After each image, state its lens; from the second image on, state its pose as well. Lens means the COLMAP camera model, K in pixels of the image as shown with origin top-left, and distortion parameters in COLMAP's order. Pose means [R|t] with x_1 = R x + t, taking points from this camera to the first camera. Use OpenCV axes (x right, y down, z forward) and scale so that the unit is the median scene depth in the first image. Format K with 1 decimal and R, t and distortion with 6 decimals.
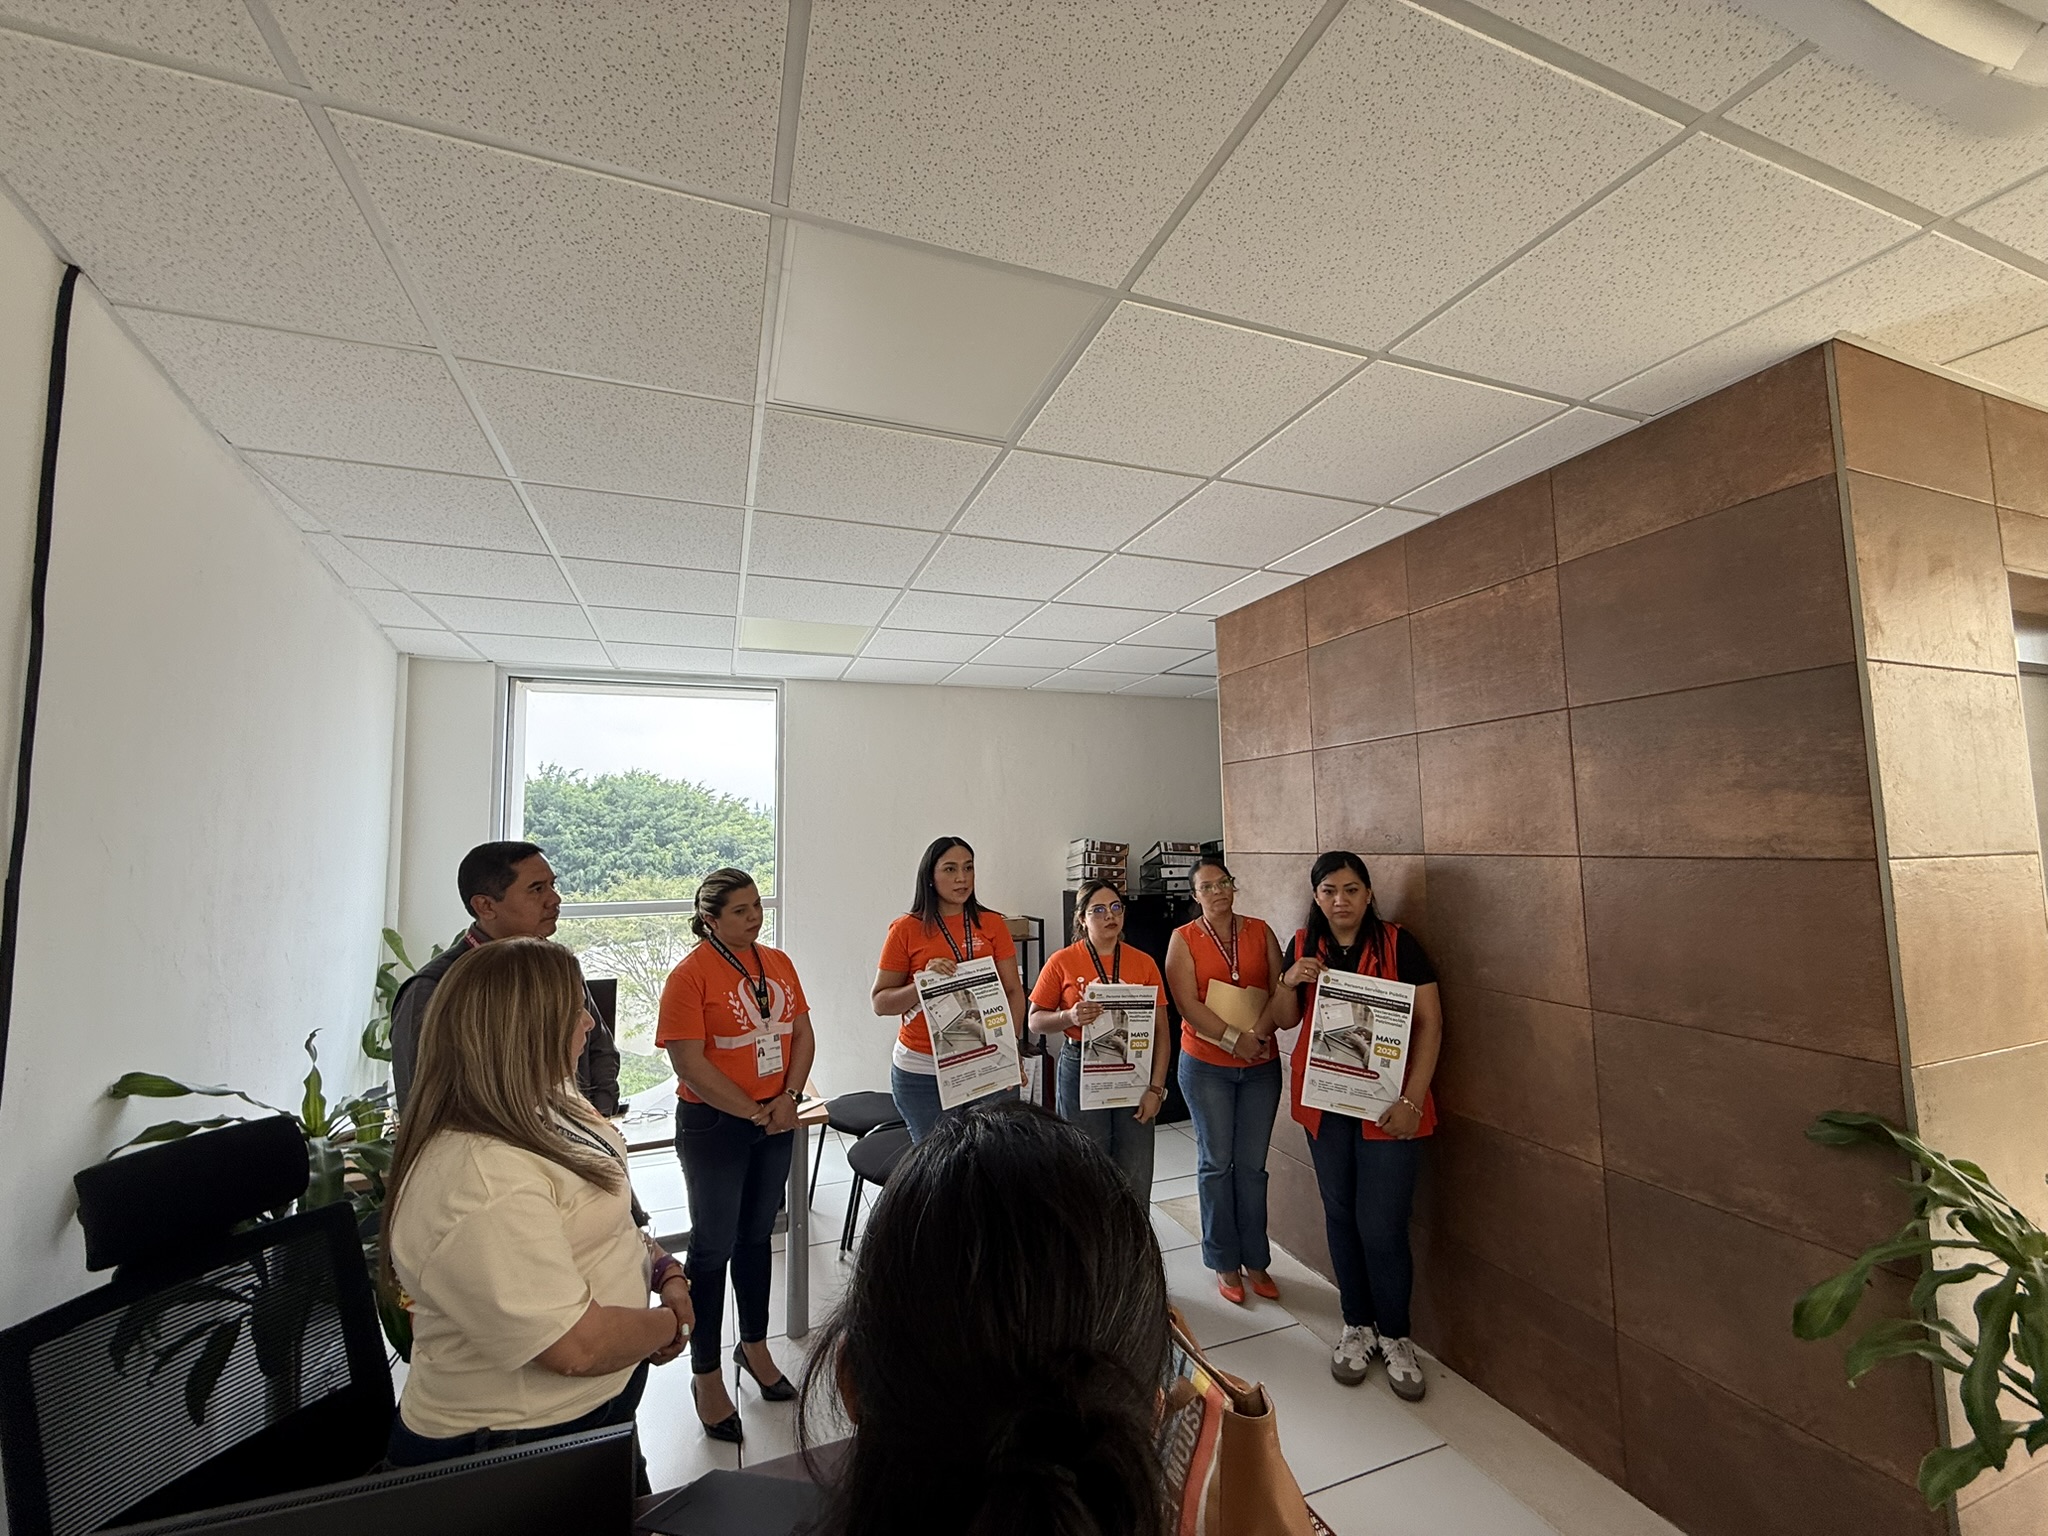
lens RADIAL K [[822.3, 0, 1023.8], [0, 822.3, 770.6], [0, 0, 1]] dist [0.001546, -0.000051]
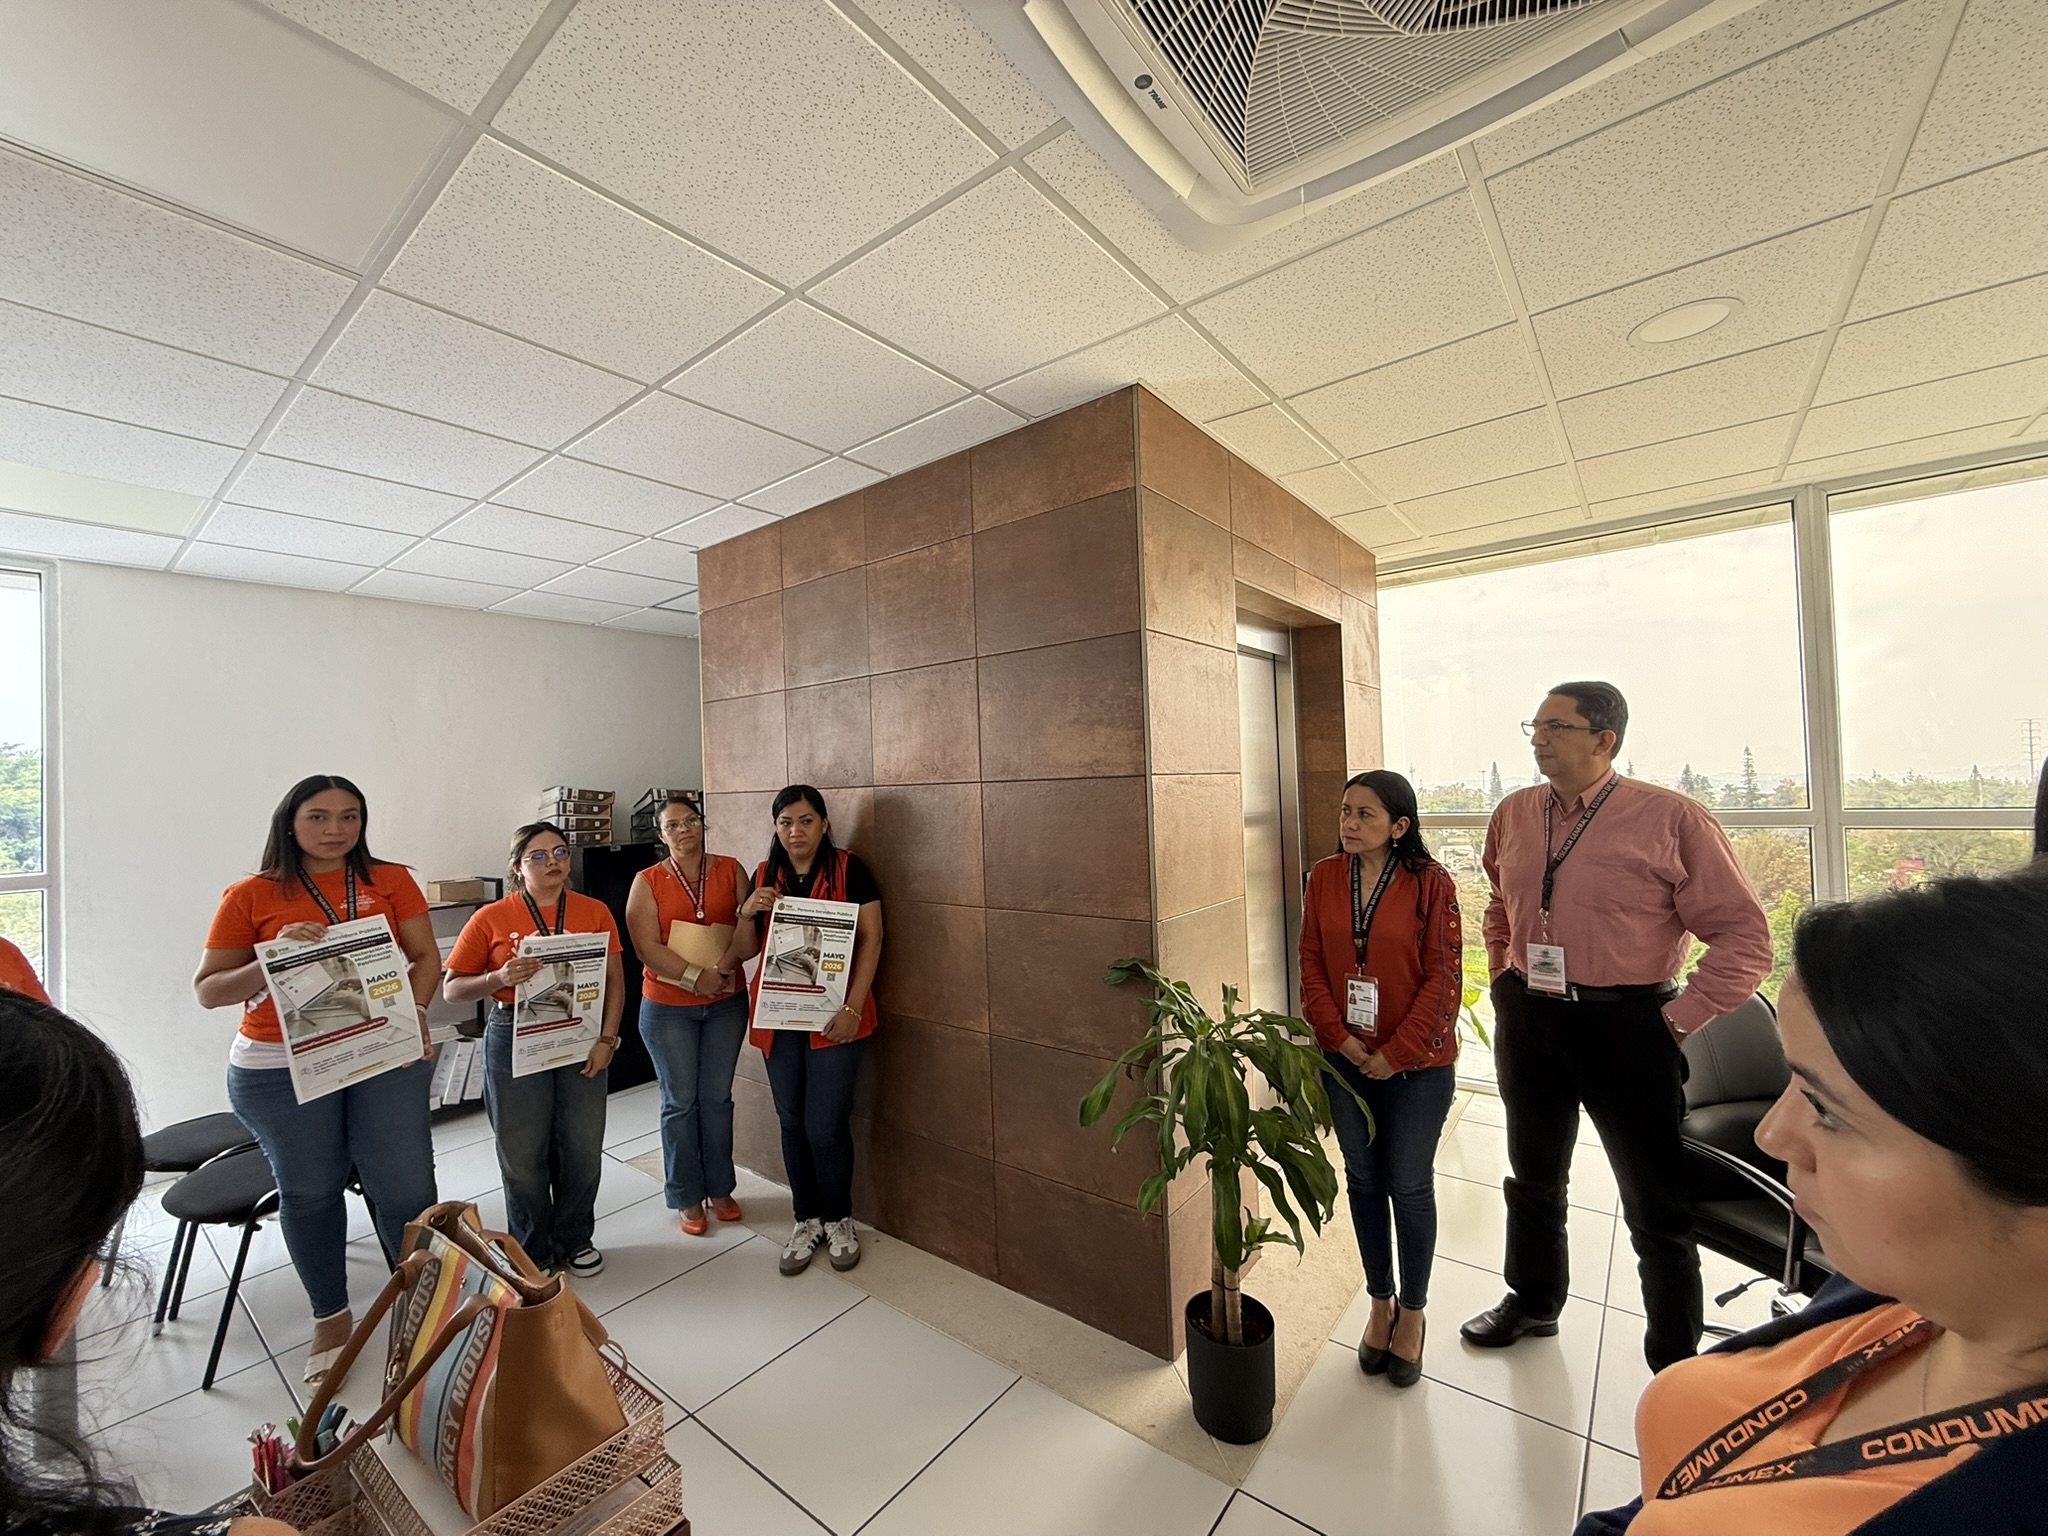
lens RADIAL K [[822.3, 0, 1016.1], [0, 822.3, 769.6], [0, 0, 1]] dist [0.001546, -0.000051]
pose [[0.855547, -0.002391, 0.517720, 0.087088], [-0.025829, 0.998547, 0.047296, 0.024409], [-0.517081, -0.053836, 0.854242, -0.039639]]
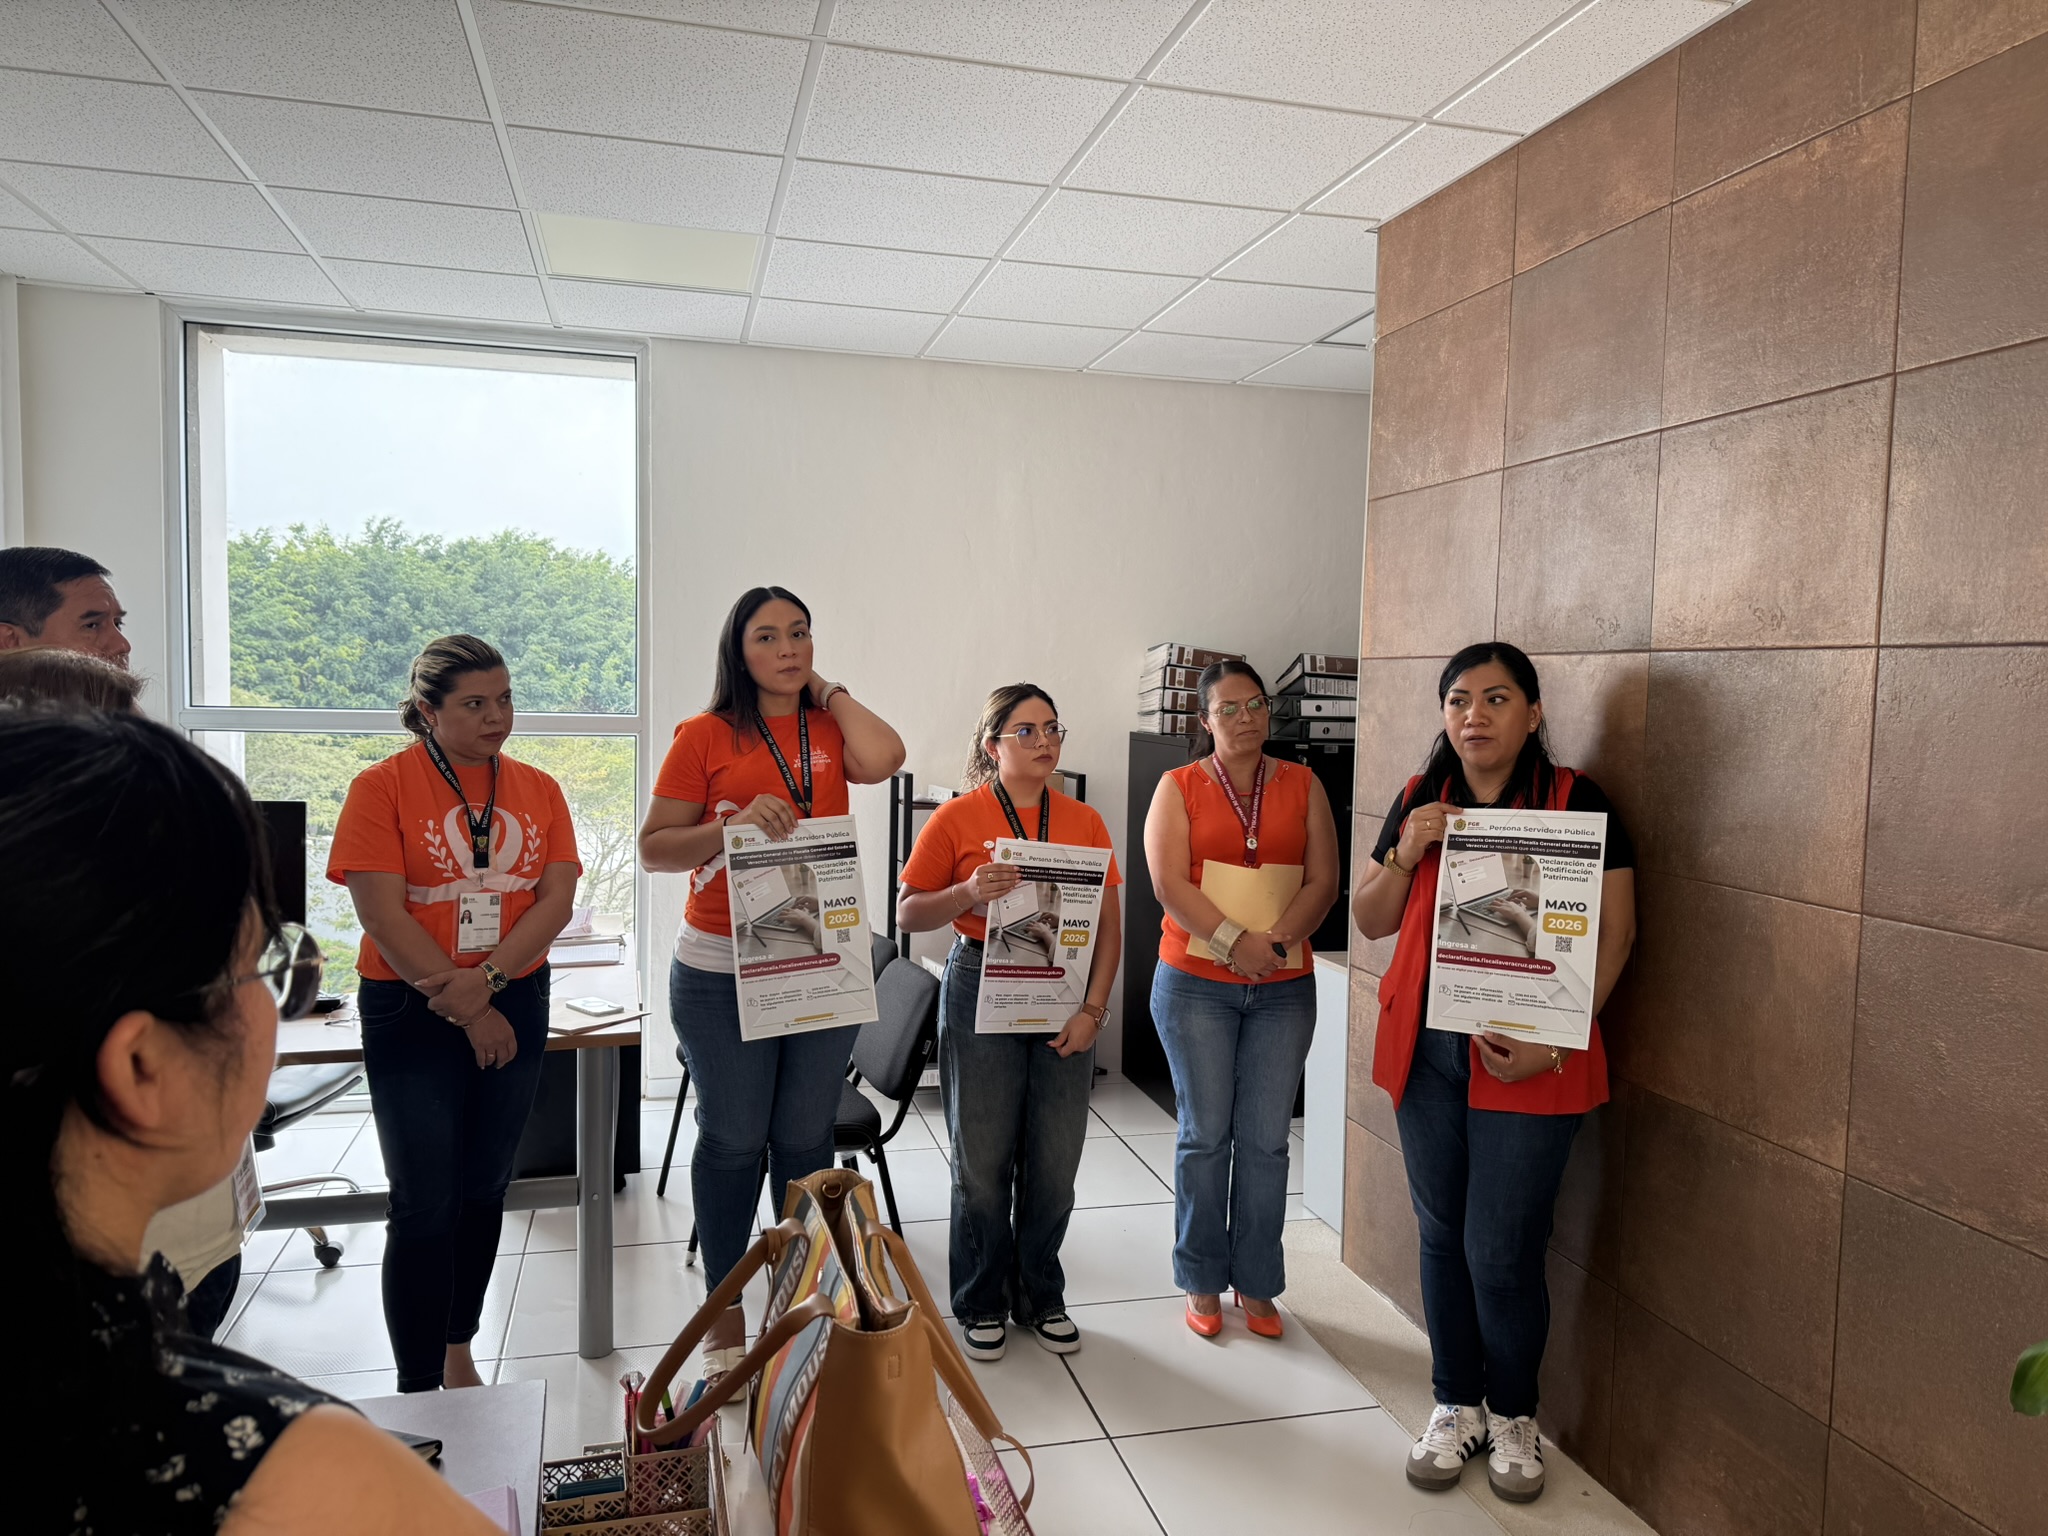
lens RADIAL K [[1453.5, 0, 1022.2], [0, 1453.5, 774.6], [0, 0, 1]] dist [0.013235, -0.018609]
pose [[0.994747, 0.046203, -0.091346, 0.168143], [-0.031504, 0.987213, 0.156265, 0.046709], [0.097398, -0.152566, 0.983482, -0.033712]]
